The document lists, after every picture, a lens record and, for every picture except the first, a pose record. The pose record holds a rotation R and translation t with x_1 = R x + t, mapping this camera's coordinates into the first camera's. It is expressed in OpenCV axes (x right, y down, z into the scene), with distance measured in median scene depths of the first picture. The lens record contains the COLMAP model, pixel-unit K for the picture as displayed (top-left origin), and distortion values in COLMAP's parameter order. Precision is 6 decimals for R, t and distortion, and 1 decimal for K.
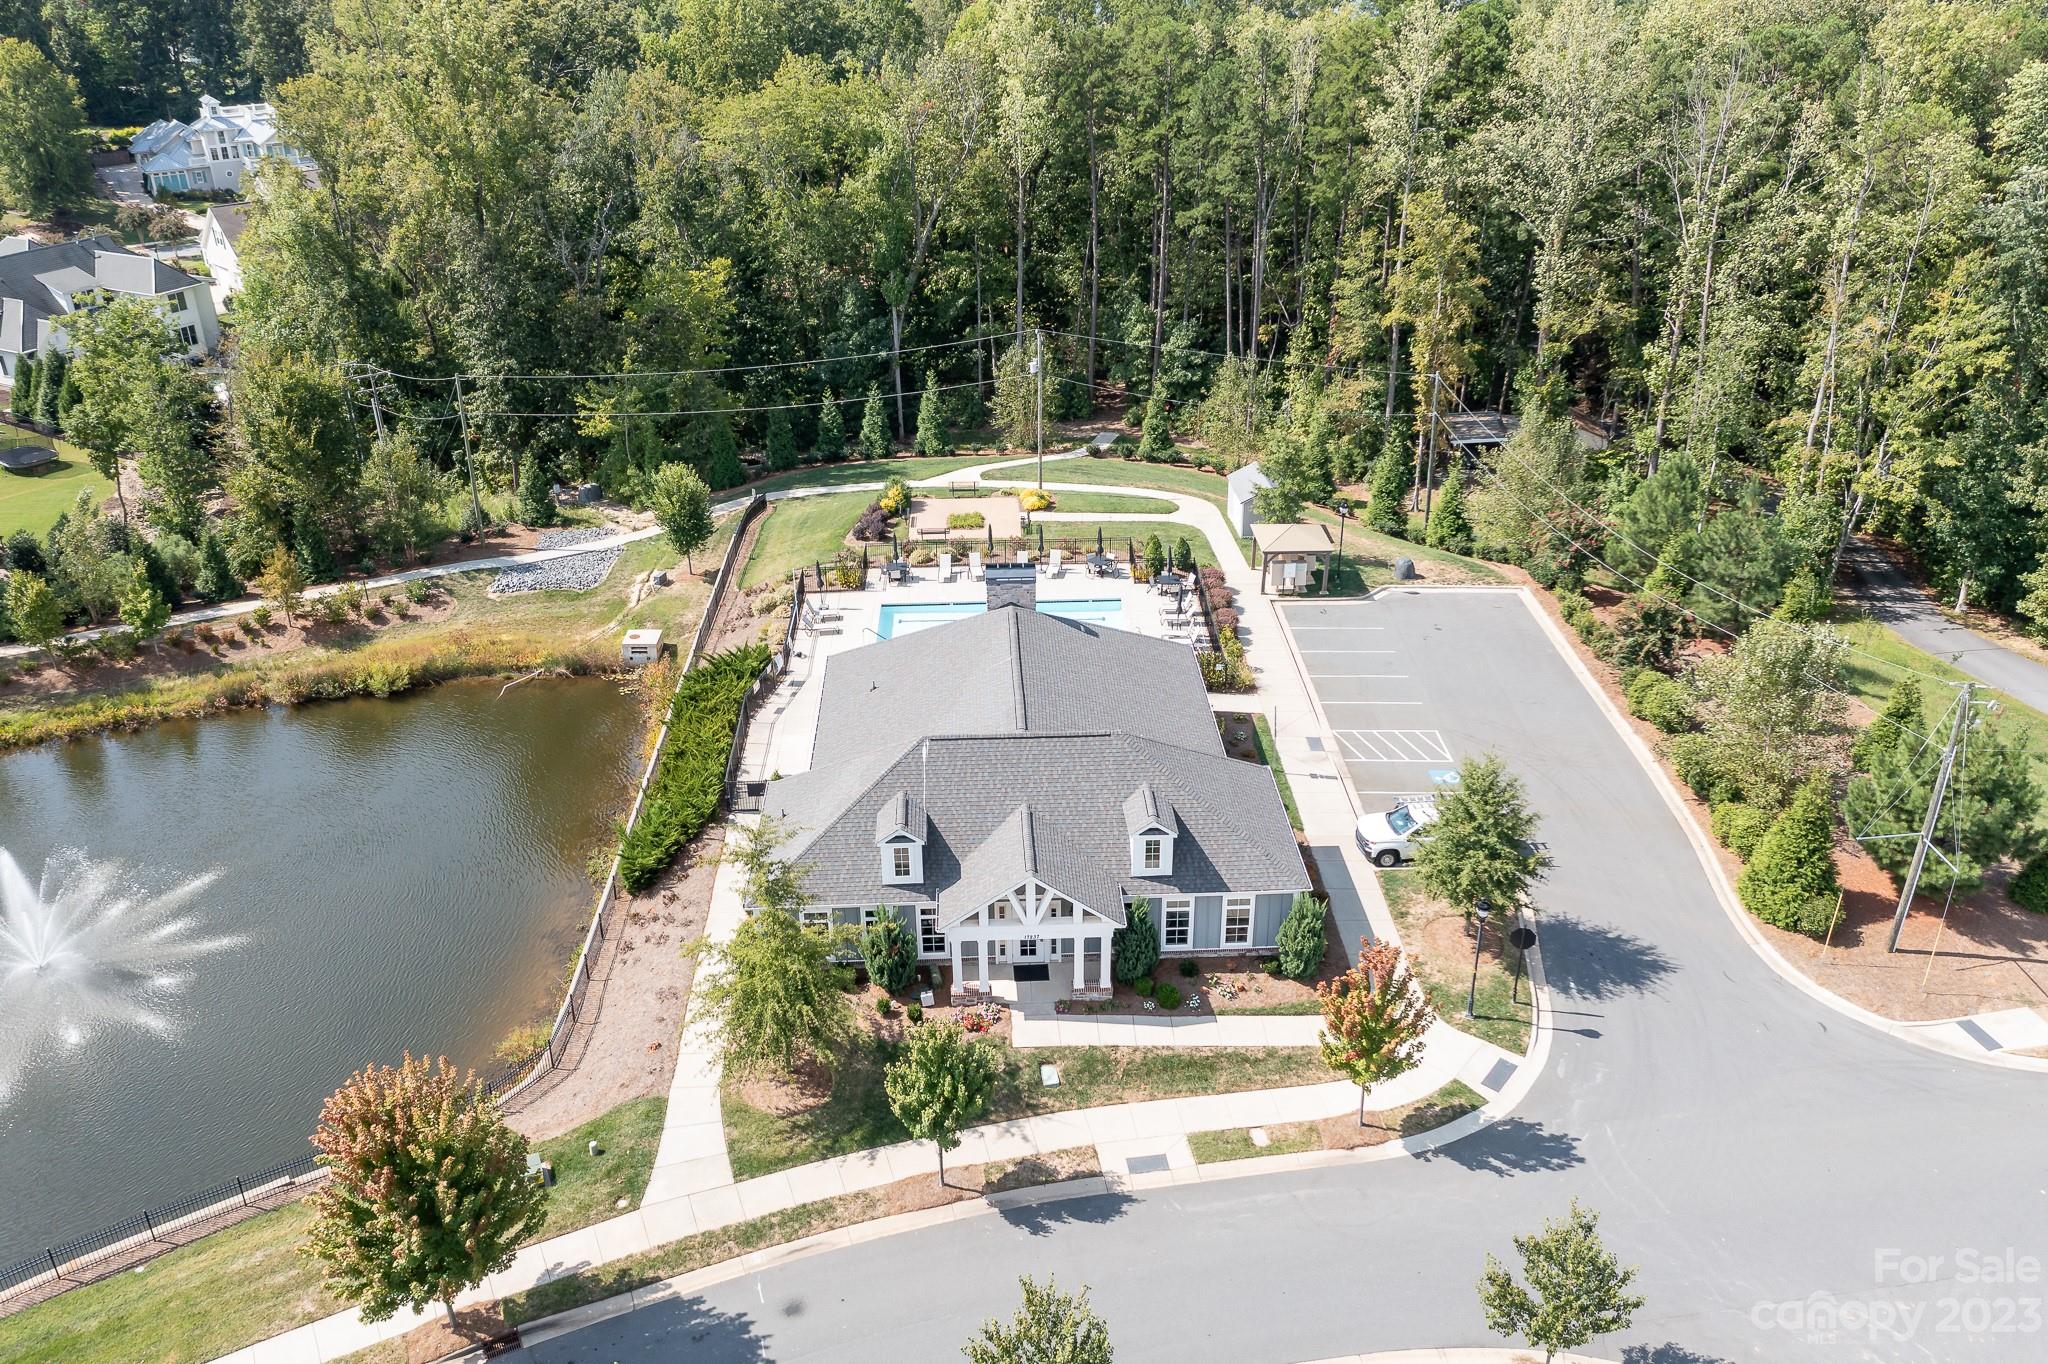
lens RADIAL K [[1635.4, 0, 1024.2], [0, 1635.4, 677.3], [0, 0, 1]] dist [-0.012299, -0.002977]
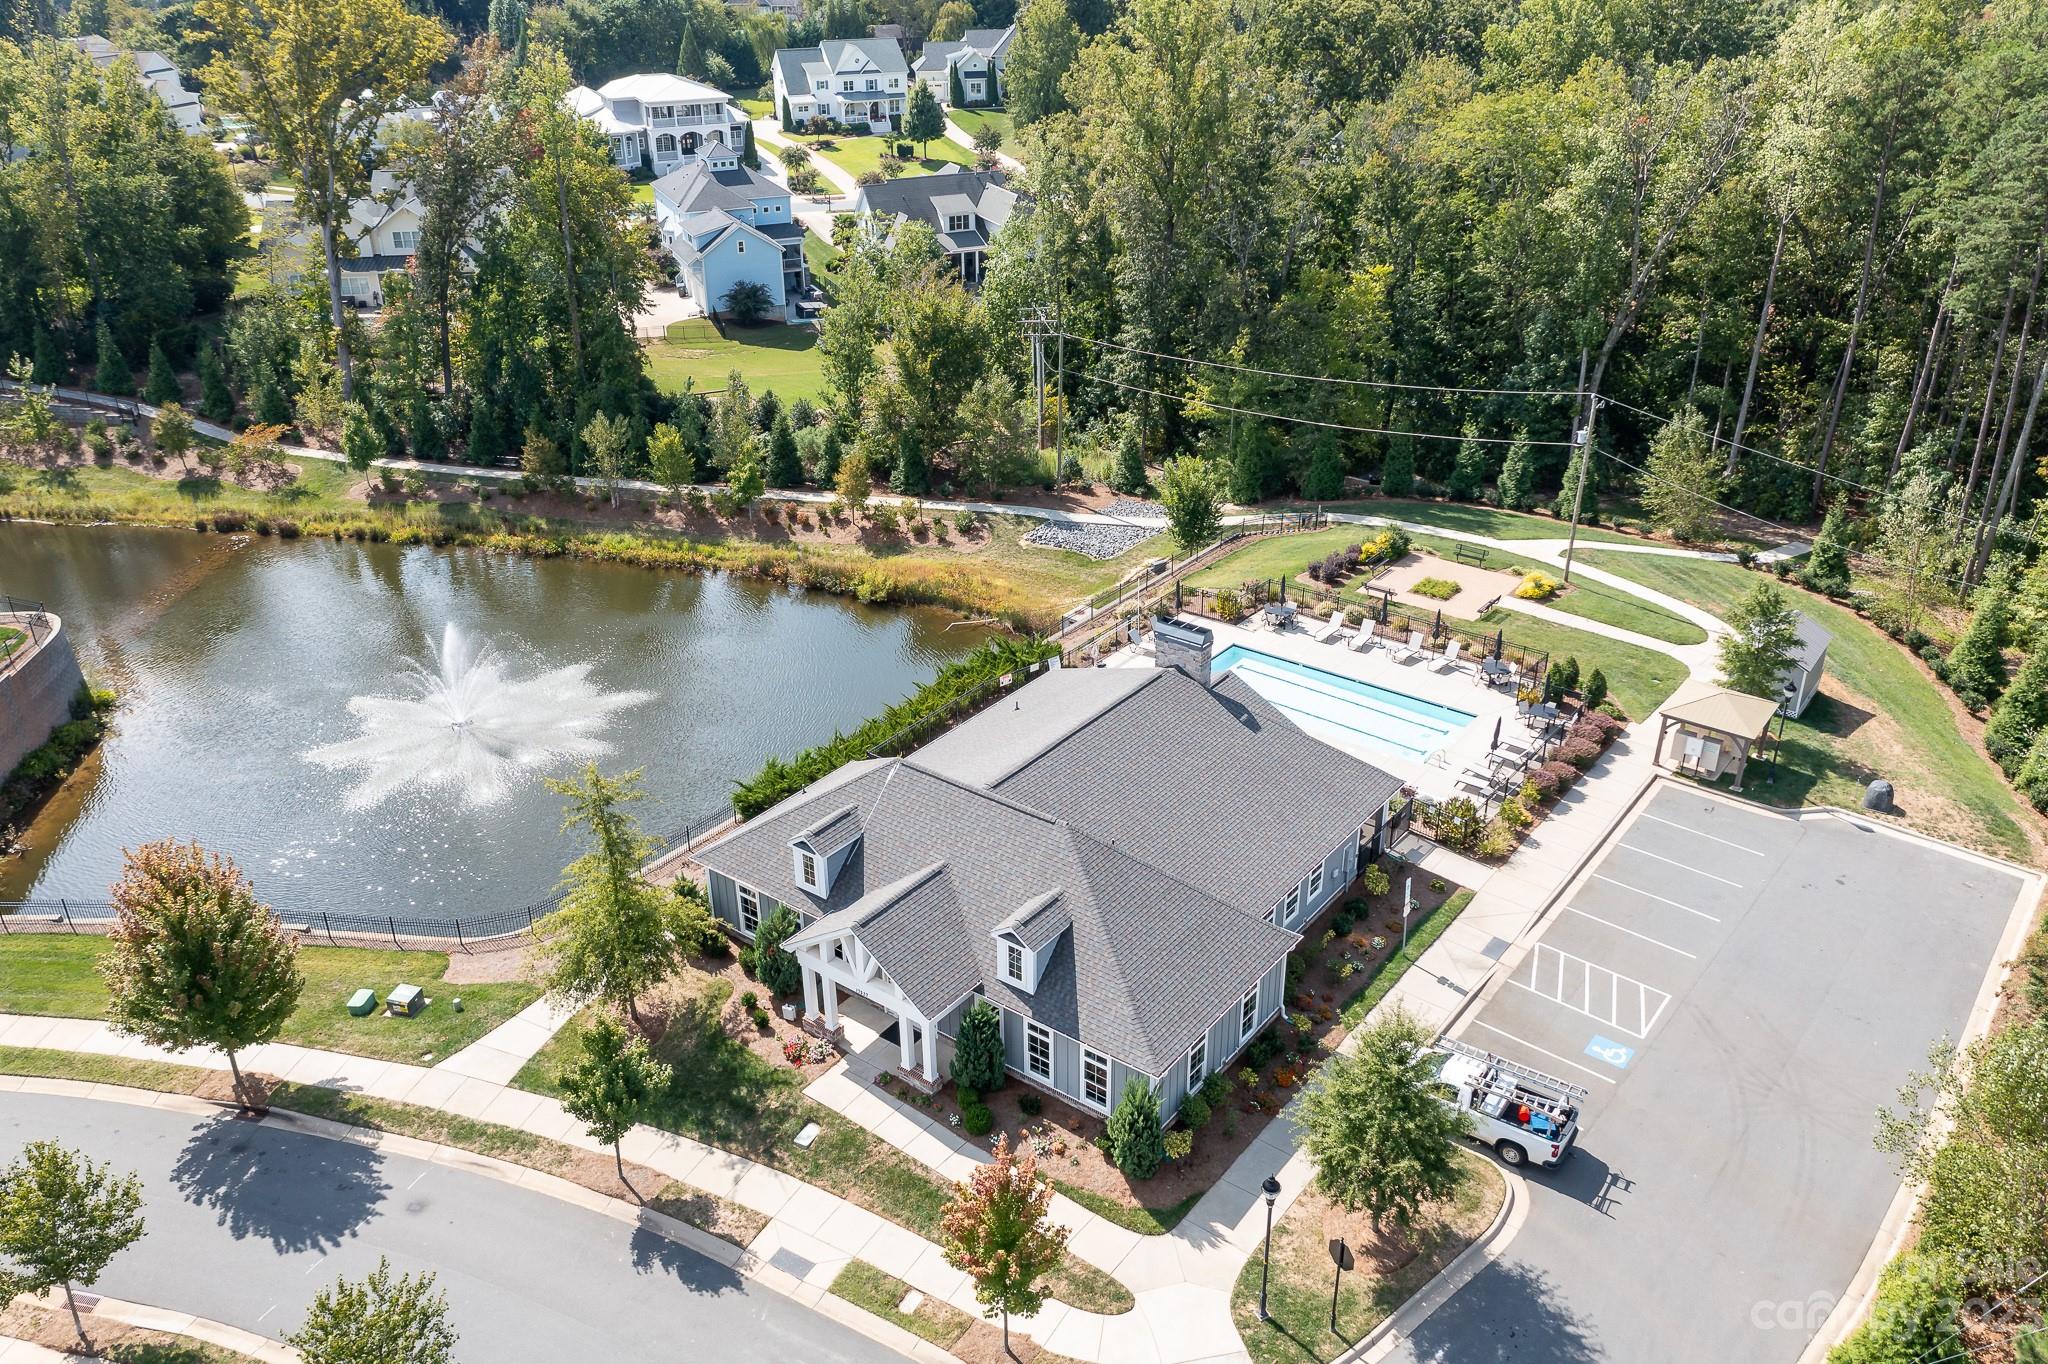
lens RADIAL K [[1635.4, 0, 1024.0], [0, 1635.4, 686.9], [0, 0, 1]] dist [-0.012299, -0.002977]
pose [[0.768386, 0.290085, -0.570467, 0.320264], [-0.284136, 0.953336, 0.102061, -0.073476], [0.573454, 0.083668, 0.814954, 0.163473]]
